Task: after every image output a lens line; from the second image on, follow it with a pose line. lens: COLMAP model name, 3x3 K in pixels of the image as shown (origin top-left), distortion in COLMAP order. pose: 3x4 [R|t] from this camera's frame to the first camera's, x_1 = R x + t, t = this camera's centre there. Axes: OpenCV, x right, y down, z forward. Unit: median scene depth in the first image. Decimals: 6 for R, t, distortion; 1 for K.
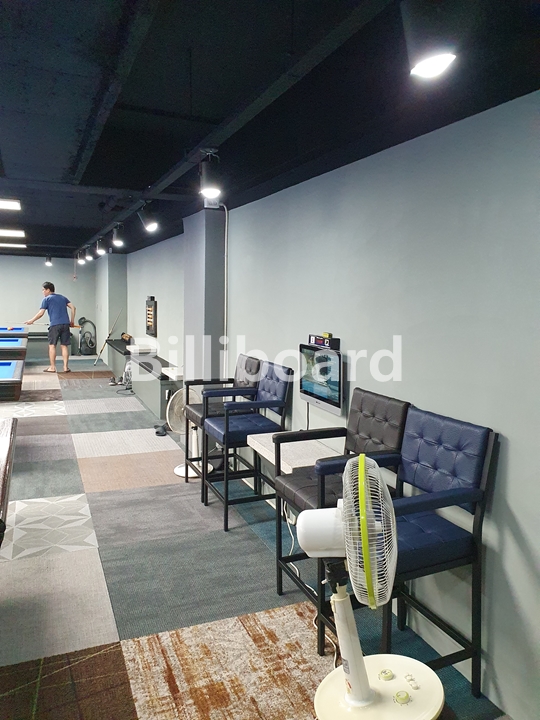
lens RADIAL K [[559.1, 0, 268.7], [0, 559.1, 361.6], [0, 0, 1]] dist [0.002161, -0.008821]
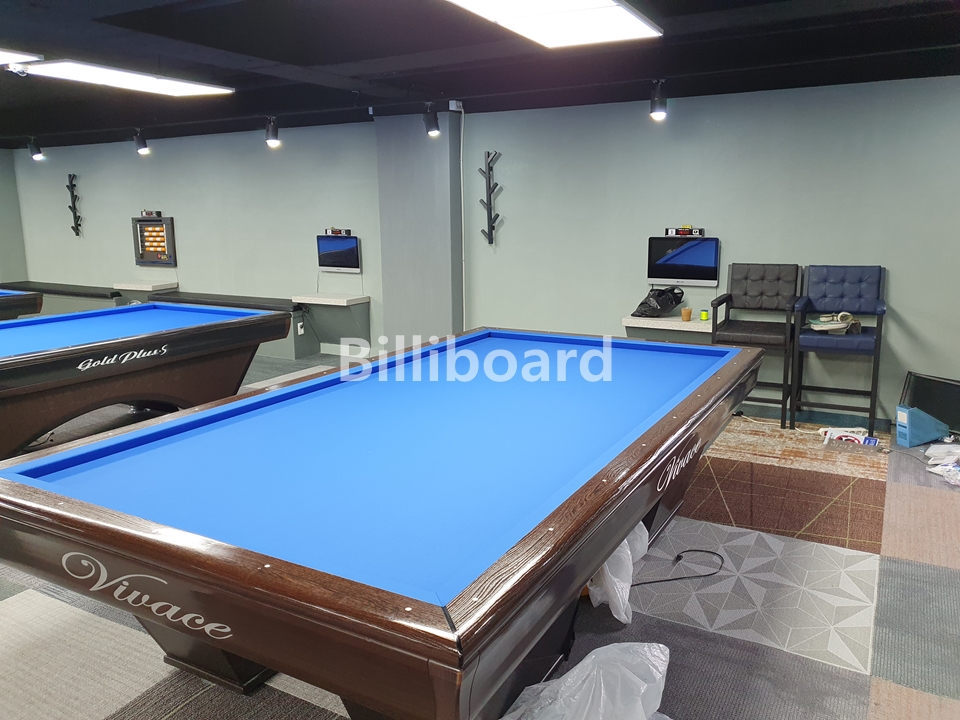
lens RADIAL K [[745.5, 0, 482.1], [0, 745.5, 361.7], [0, 0, 1]] dist [0.002161, -0.008821]
pose [[0.778534, -0.150511, 0.609288, -1.800932], [0.097774, 0.988051, 0.119143, 0.010457], [-0.619940, -0.033184, 0.783947, -0.076141]]
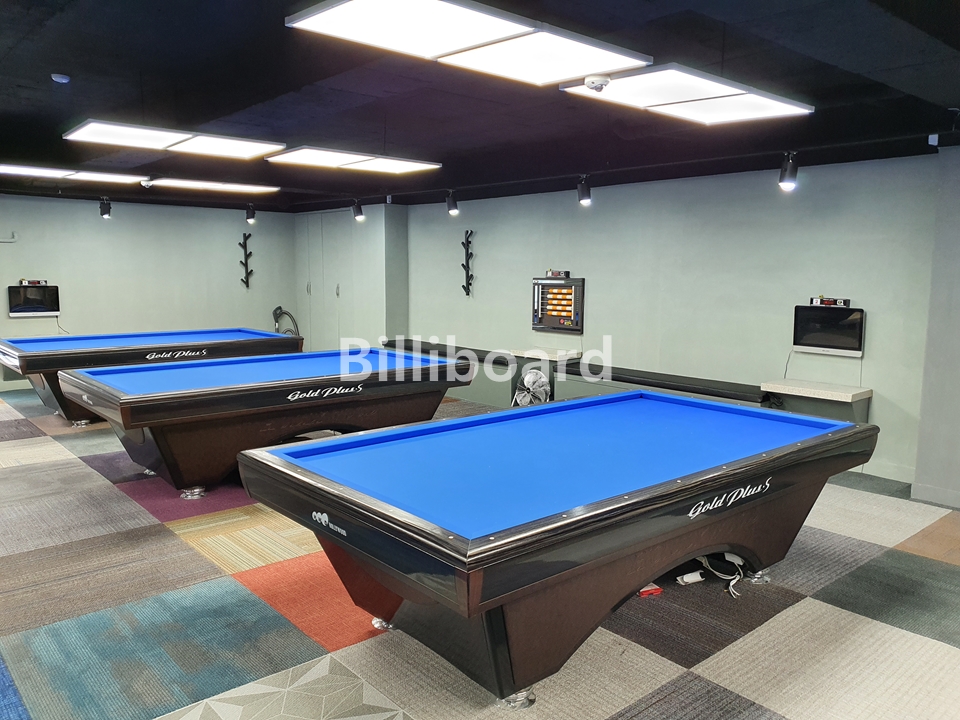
lens RADIAL K [[745.5, 0, 481.9], [0, 745.5, 359.4], [0, 0, 1]] dist [0.002161, -0.008821]
pose [[0.944289, -0.053608, 0.324721, -2.096512], [0.051987, 0.998554, 0.013673, -0.114799], [-0.324985, 0.003970, 0.945711, 0.830778]]
